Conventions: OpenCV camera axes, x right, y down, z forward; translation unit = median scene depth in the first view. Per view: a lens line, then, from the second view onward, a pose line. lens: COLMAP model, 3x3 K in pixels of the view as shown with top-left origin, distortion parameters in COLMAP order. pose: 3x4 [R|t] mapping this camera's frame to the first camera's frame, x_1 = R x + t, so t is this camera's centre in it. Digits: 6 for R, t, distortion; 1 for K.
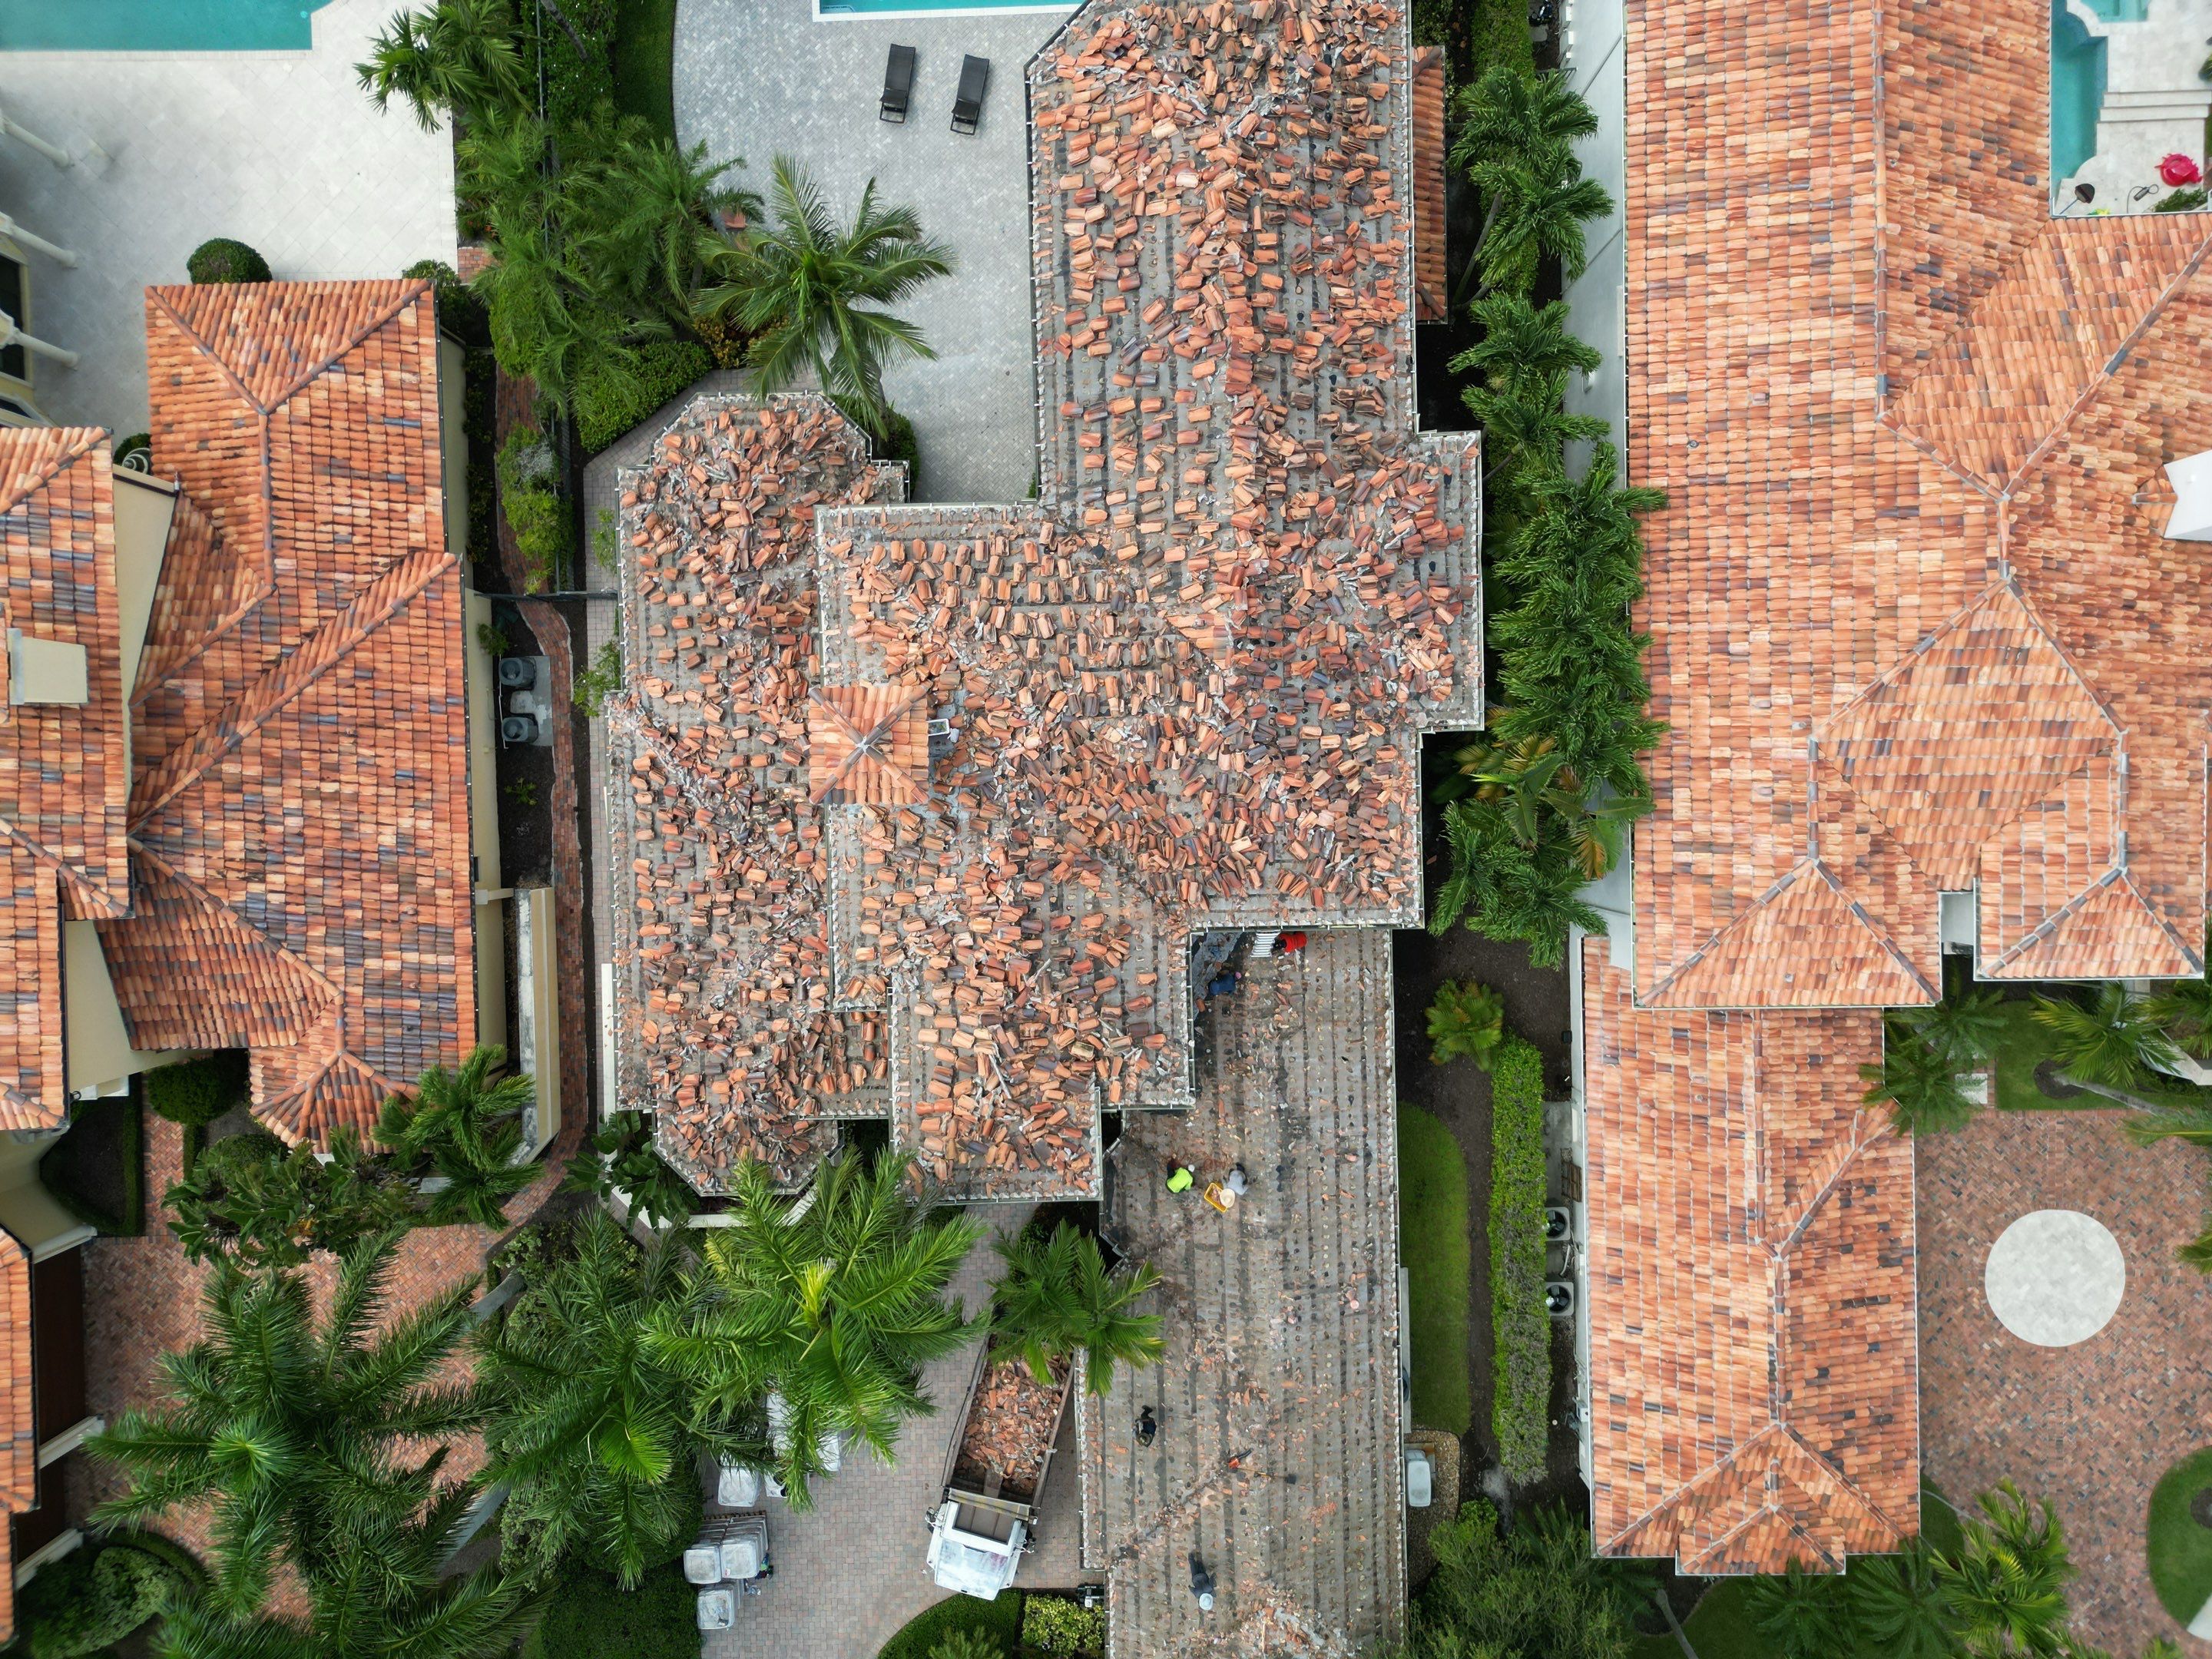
lens RADIAL K [[1545.6, 0, 1095.8], [0, 1545.6, 835.0], [0, 0, 1]] dist [0.046018, -0.040272]
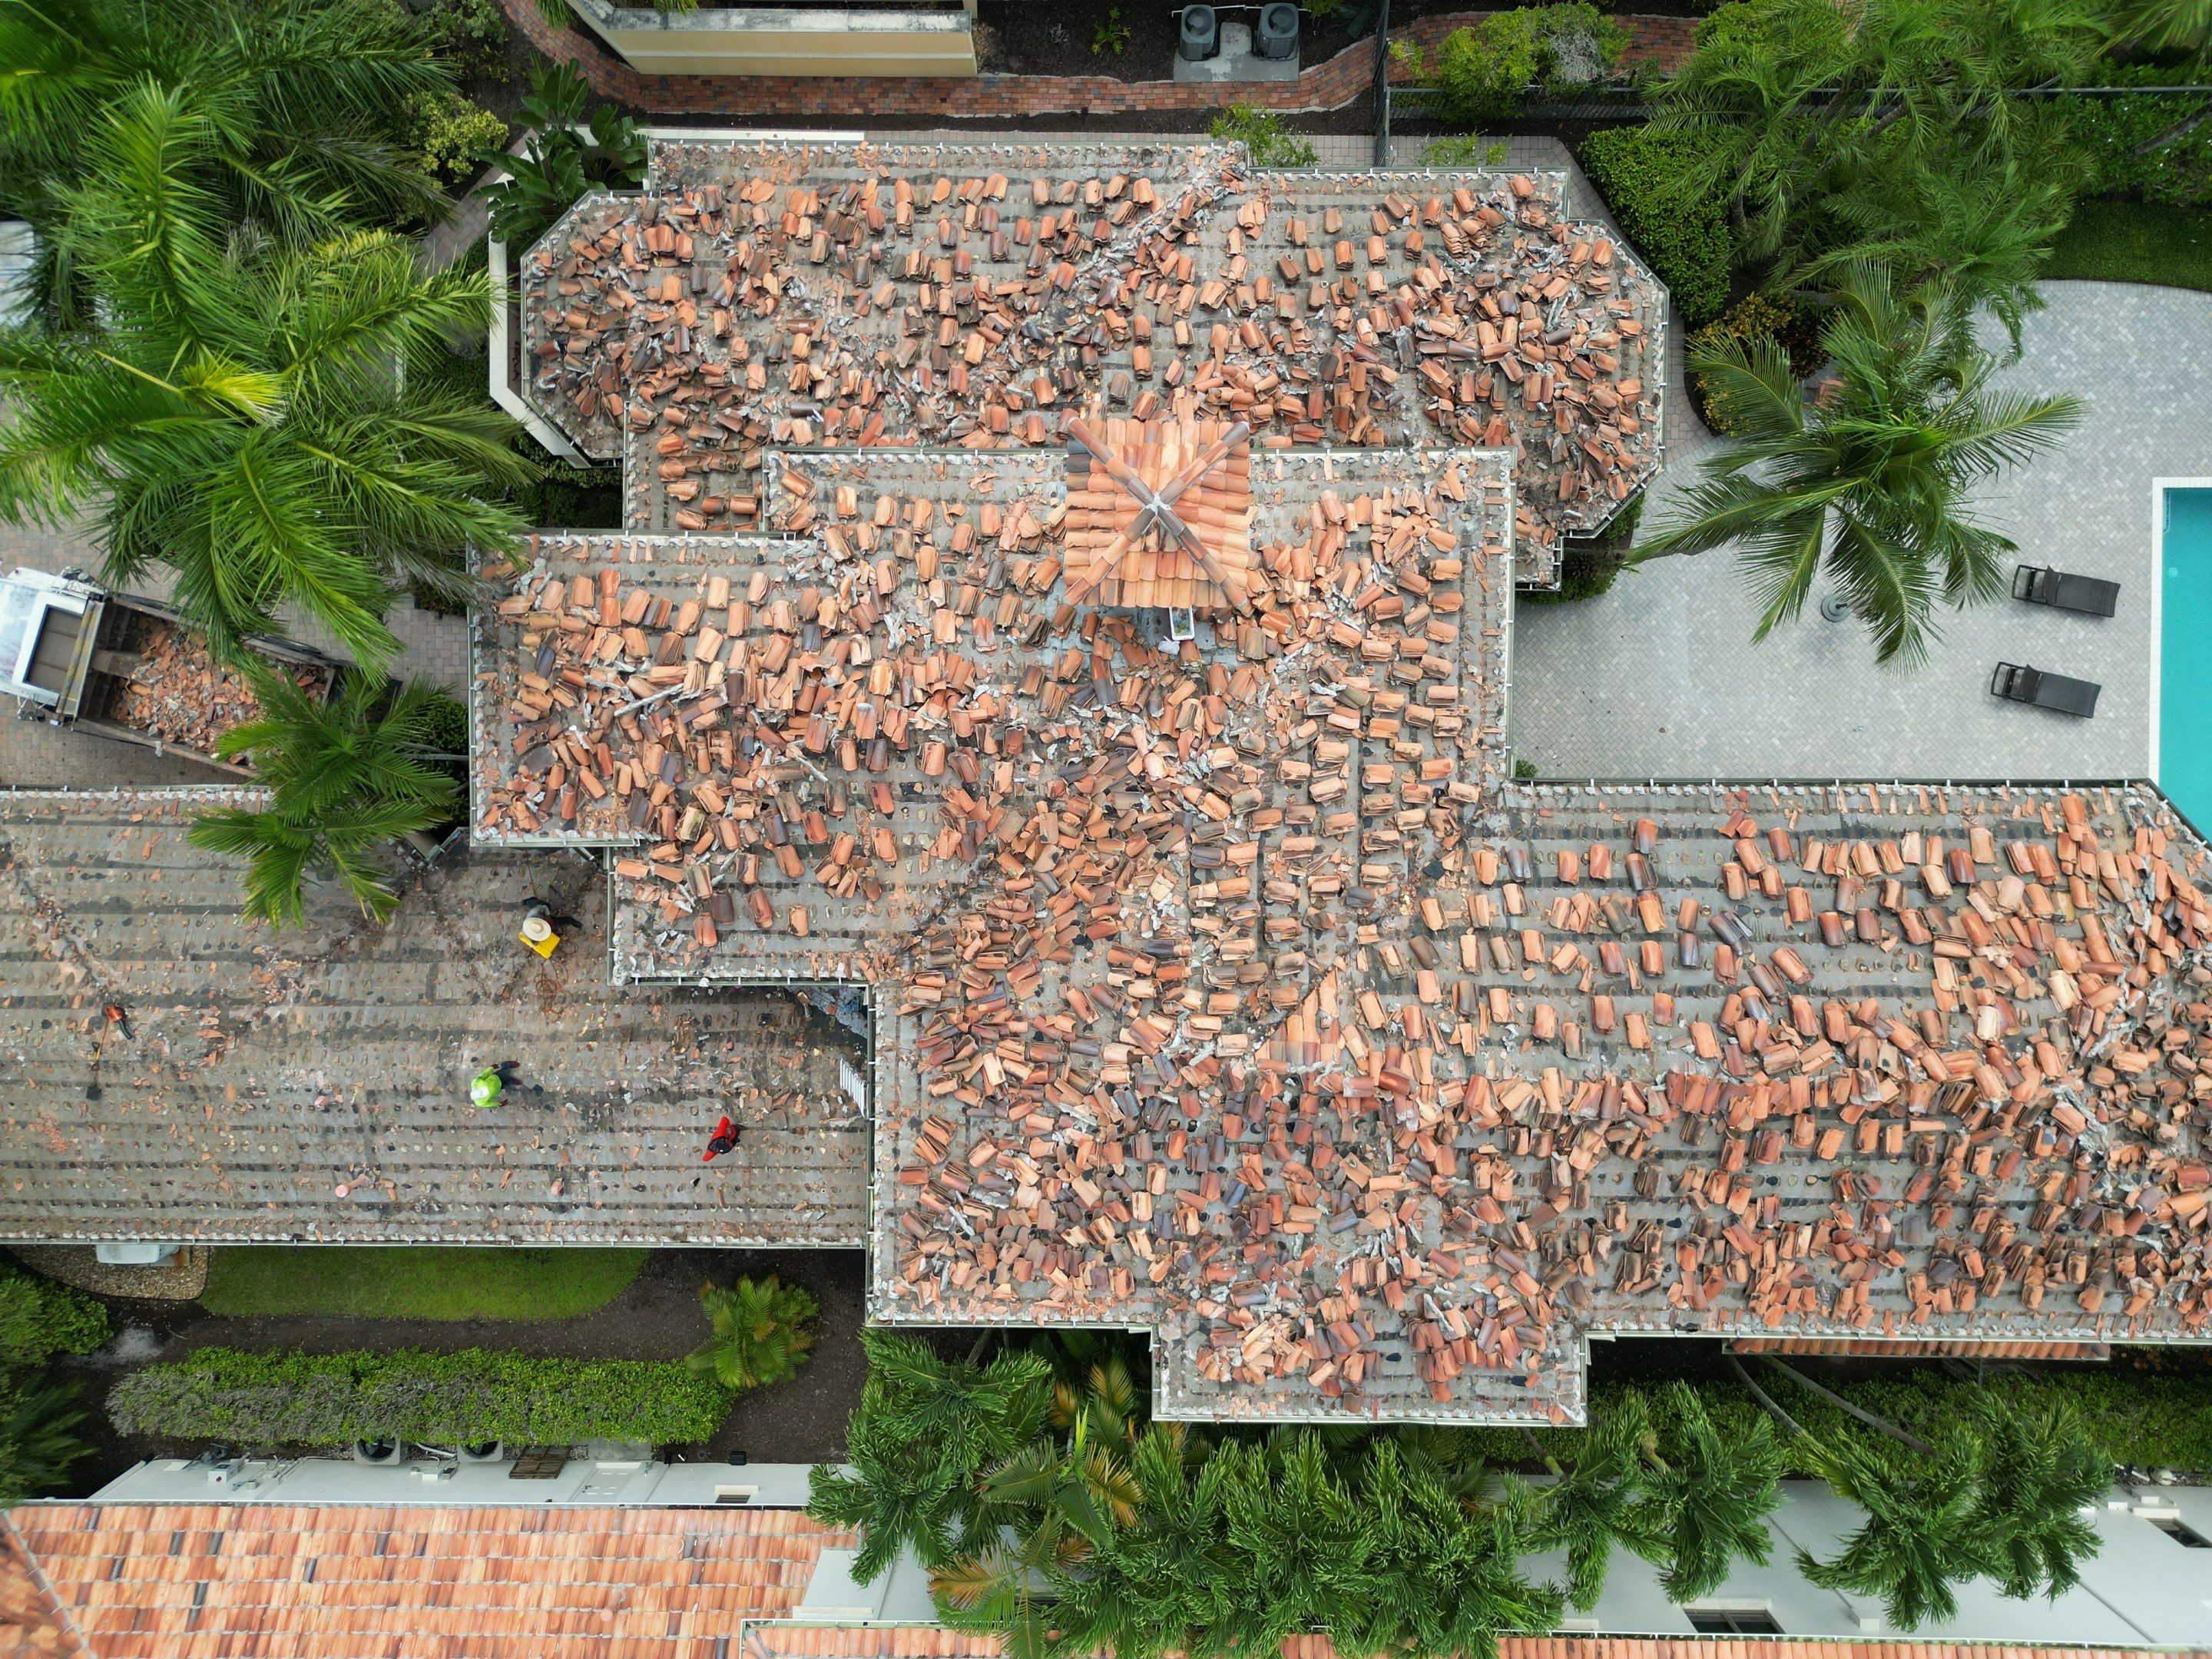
lens RADIAL K [[1545.6, 0, 1095.8], [0, 1545.6, 835.0], [0, 0, 1]] dist [0.046018, -0.040272]
pose [[-0.029711, 0.998680, 0.041901, -0.036642], [-0.999425, -0.028995, -0.017596, -0.023165], [-0.016358, -0.042399, 0.998967, 0.325055]]
